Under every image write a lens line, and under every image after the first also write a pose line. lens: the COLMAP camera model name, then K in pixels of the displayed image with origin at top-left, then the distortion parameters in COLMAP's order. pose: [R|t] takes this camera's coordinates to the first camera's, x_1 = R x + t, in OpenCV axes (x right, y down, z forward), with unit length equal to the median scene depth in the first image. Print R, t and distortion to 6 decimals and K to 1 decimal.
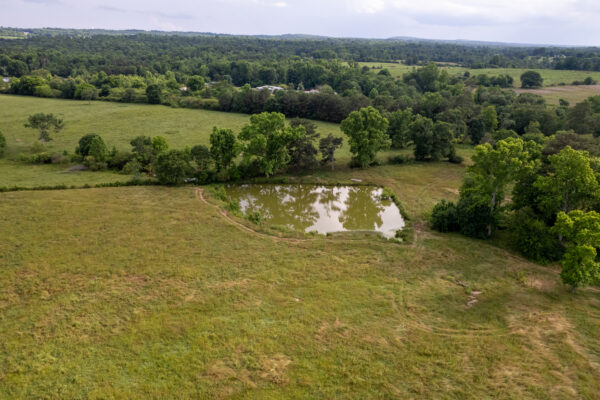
lens RADIAL K [[457.2, 0, 301.5], [0, 457.2, 198.3], [0, 0, 1]] dist [-0.071289, 0.061901]
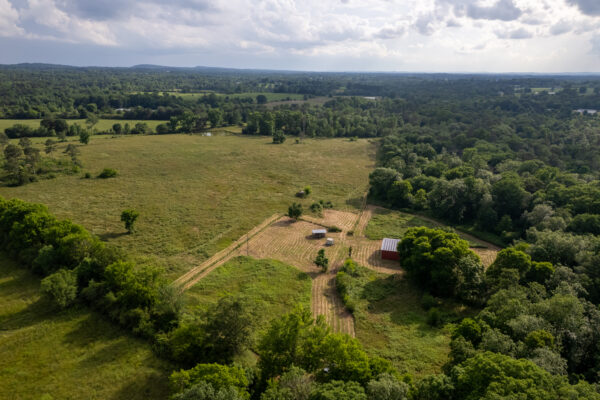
lens RADIAL K [[457.2, 0, 300.6], [0, 457.2, 200.7], [0, 0, 1]] dist [-0.071289, 0.061901]
pose [[0.860144, -0.137197, 0.491253, -0.526305], [0.160301, 0.987055, -0.005009, 0.294021], [-0.484206, 0.083057, 0.871003, -1.078602]]
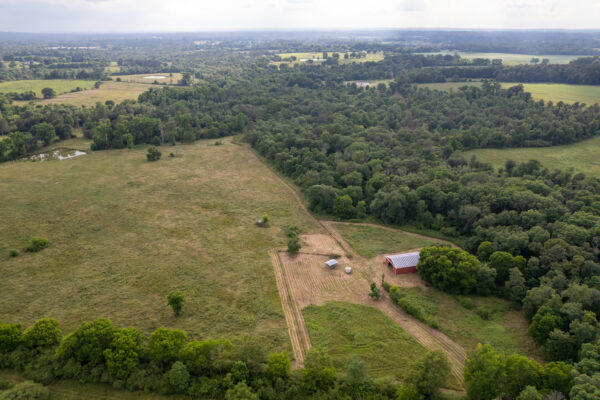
lens RADIAL K [[457.2, 0, 302.8], [0, 457.2, 200.5], [0, 0, 1]] dist [-0.071289, 0.061901]
pose [[0.467765, -0.316872, 0.825099, -0.802492], [0.287482, 0.937310, 0.196986, 0.081538], [-0.835793, 0.145058, 0.529536, -0.902253]]
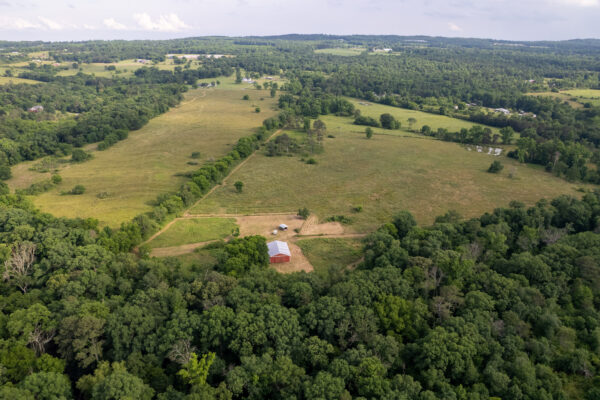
lens RADIAL K [[457.2, 0, 301.3], [0, 457.2, 197.9], [0, 0, 1]] dist [-0.071289, 0.061901]
pose [[0.841304, 0.183784, -0.508360, 0.339380], [-0.178348, 0.982142, 0.059912, 0.207063], [0.510293, 0.040261, 0.859058, -1.391391]]
